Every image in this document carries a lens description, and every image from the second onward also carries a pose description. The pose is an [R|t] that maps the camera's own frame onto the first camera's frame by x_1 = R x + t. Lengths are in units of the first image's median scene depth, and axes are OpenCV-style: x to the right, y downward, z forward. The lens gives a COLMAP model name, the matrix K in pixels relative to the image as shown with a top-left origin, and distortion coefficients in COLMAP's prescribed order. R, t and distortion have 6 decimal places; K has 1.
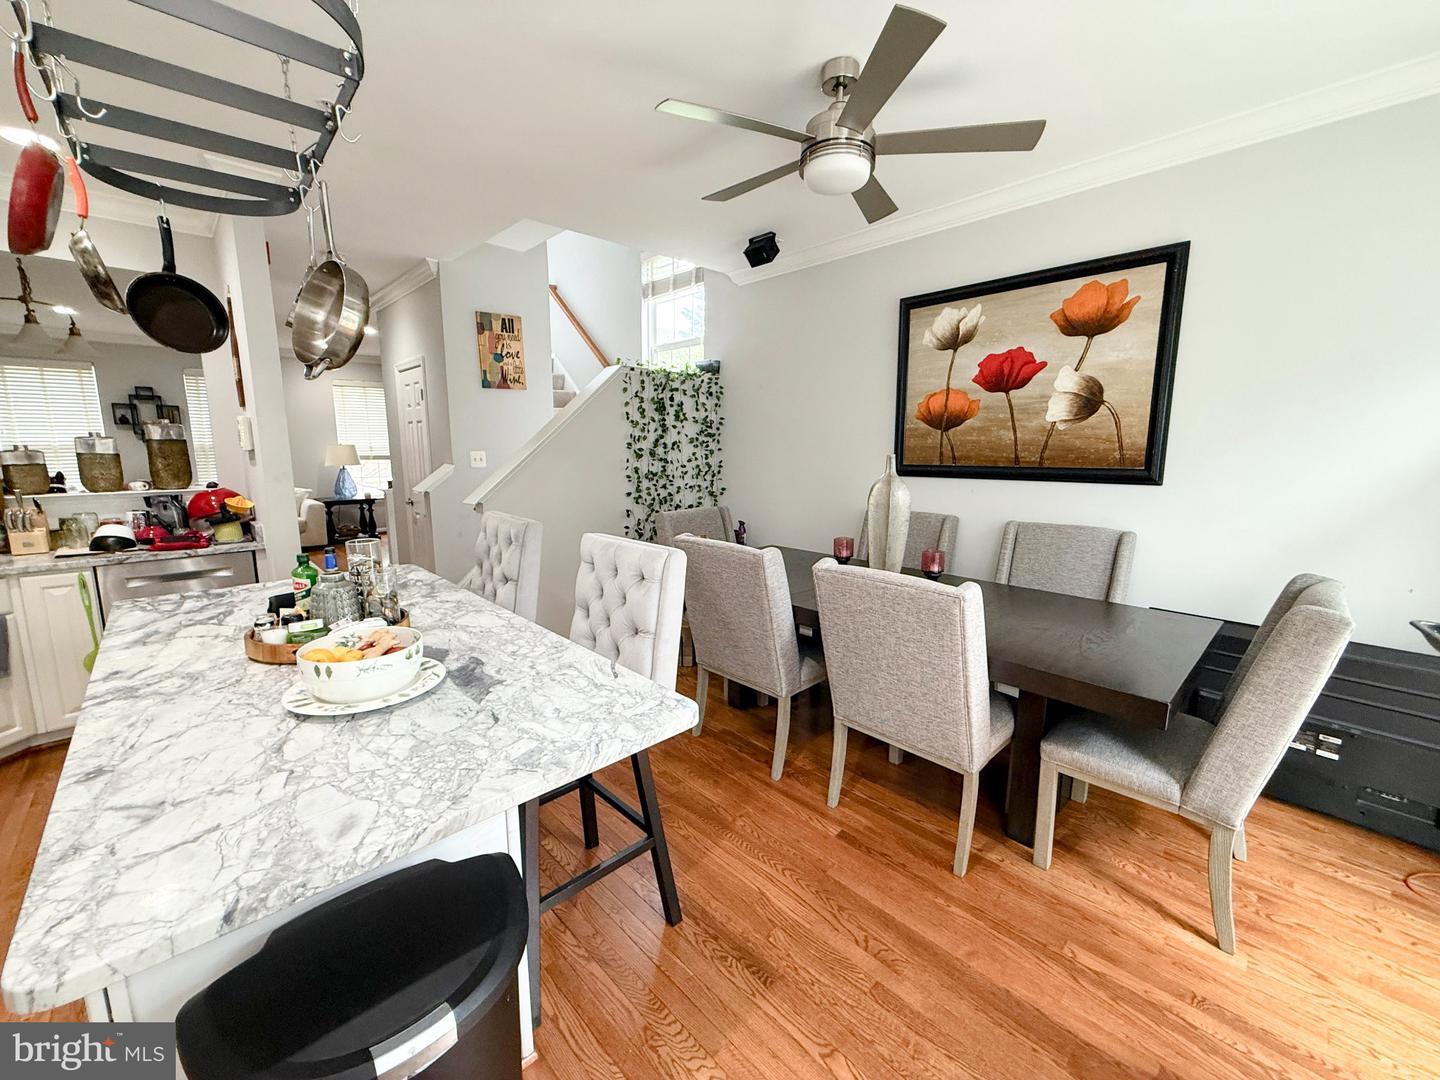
lens RADIAL K [[574.7, 0, 717.3], [0, 574.7, 538.8], [0, 0, 1]] dist [0.000583, 0.000044]
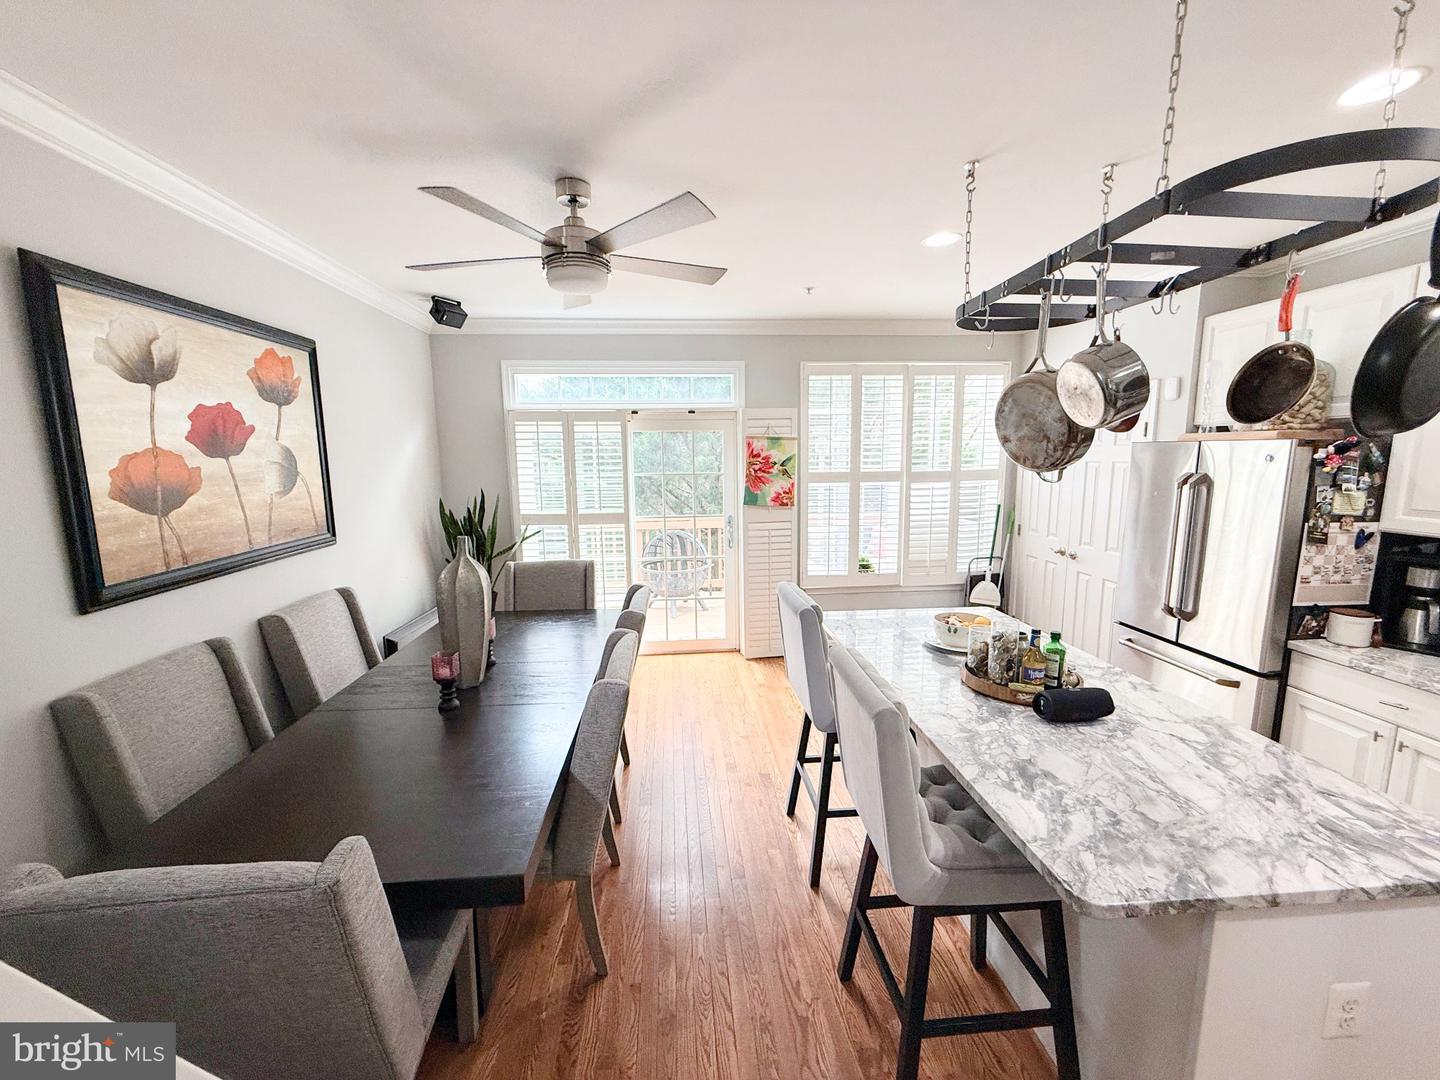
lens RADIAL K [[574.7, 0, 717.3], [0, 574.7, 538.8], [0, 0, 1]] dist [0.000583, 0.000044]
pose [[-0.776941, -0.086078, 0.623662, -0.514551], [0.109936, 0.956840, 0.269019, -0.308002], [-0.619901, 0.277575, -0.733945, 1.272961]]
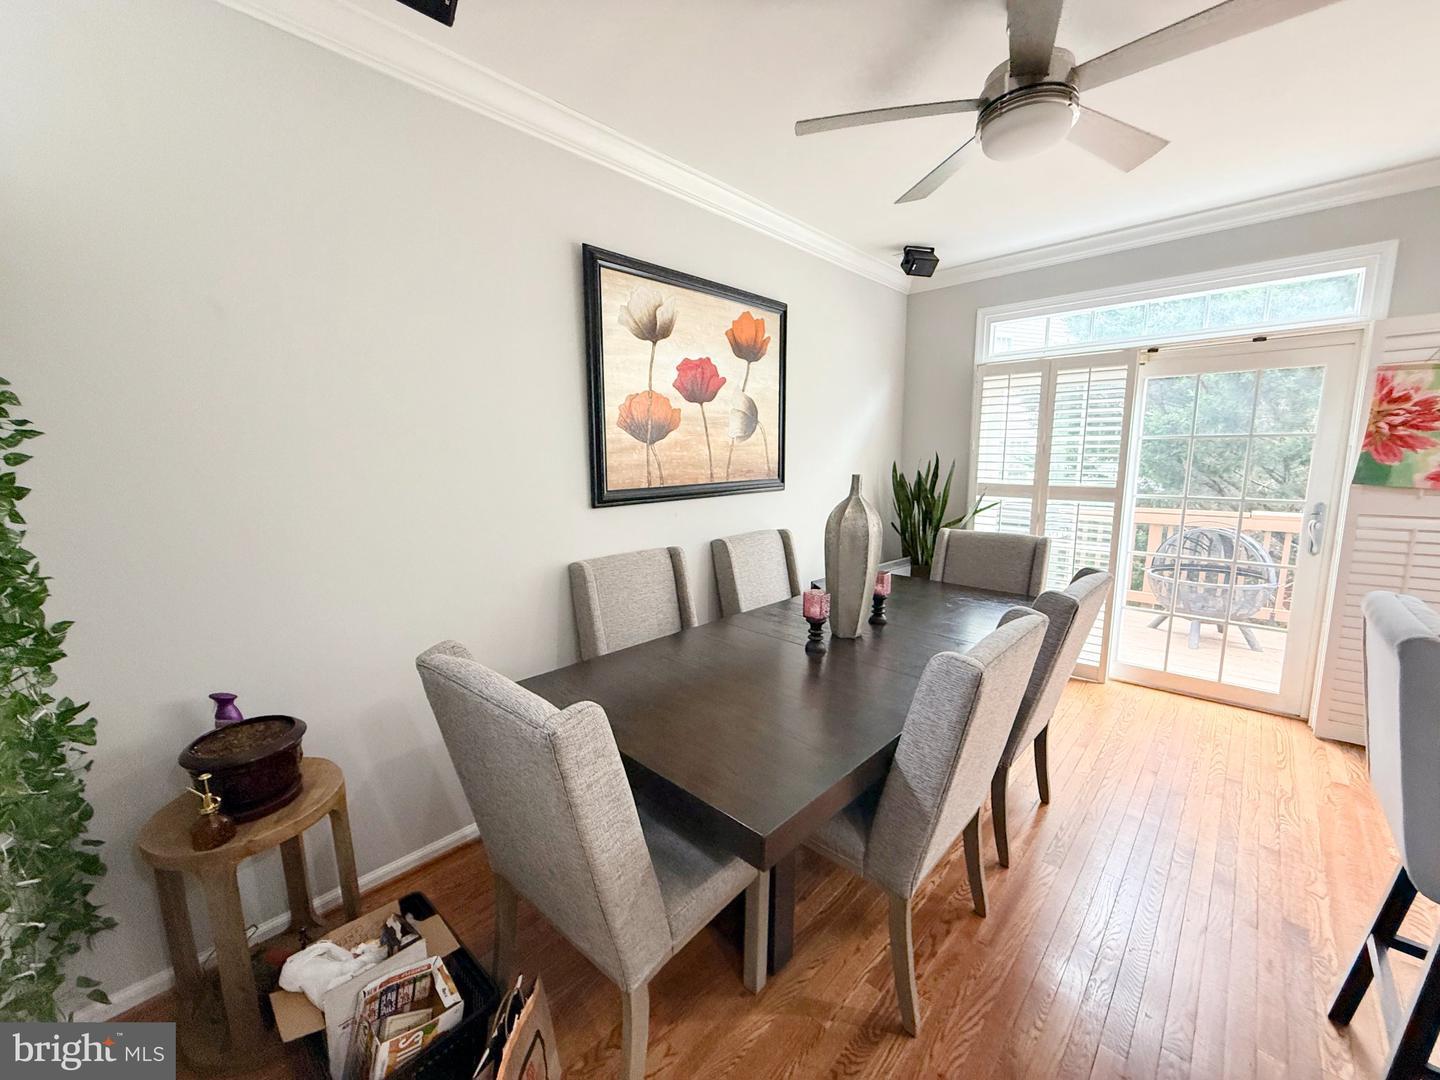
lens RADIAL K [[574.7, 0, 717.3], [0, 574.7, 538.8], [0, 0, 1]] dist [0.000583, 0.000044]
pose [[-0.053126, -0.149633, 0.987313, -0.471012], [0.166238, 0.973588, 0.156498, -0.198147], [-0.984653, 0.172443, -0.026848, 1.113808]]
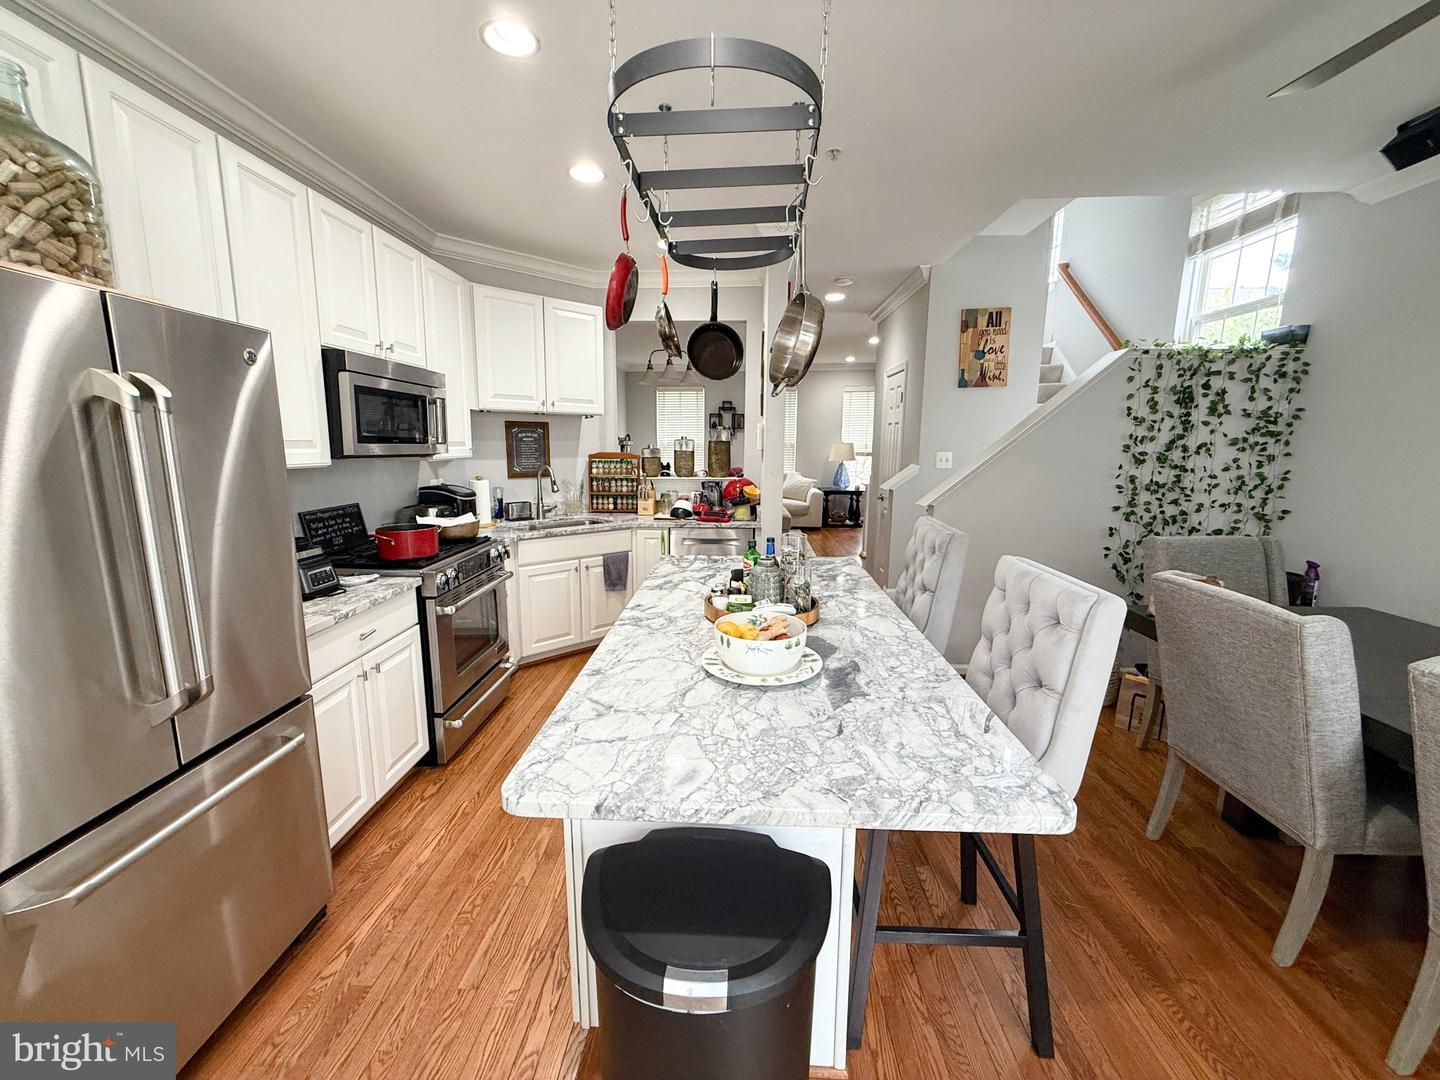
lens RADIAL K [[574.7, 0, 717.3], [0, 574.7, 538.8], [0, 0, 1]] dist [0.000583, 0.000044]
pose [[0.692271, 0.123107, -0.711059, 0.056297], [-0.118843, 0.991337, 0.055930, -0.020412], [0.711784, 0.045786, 0.700904, 0.051535]]
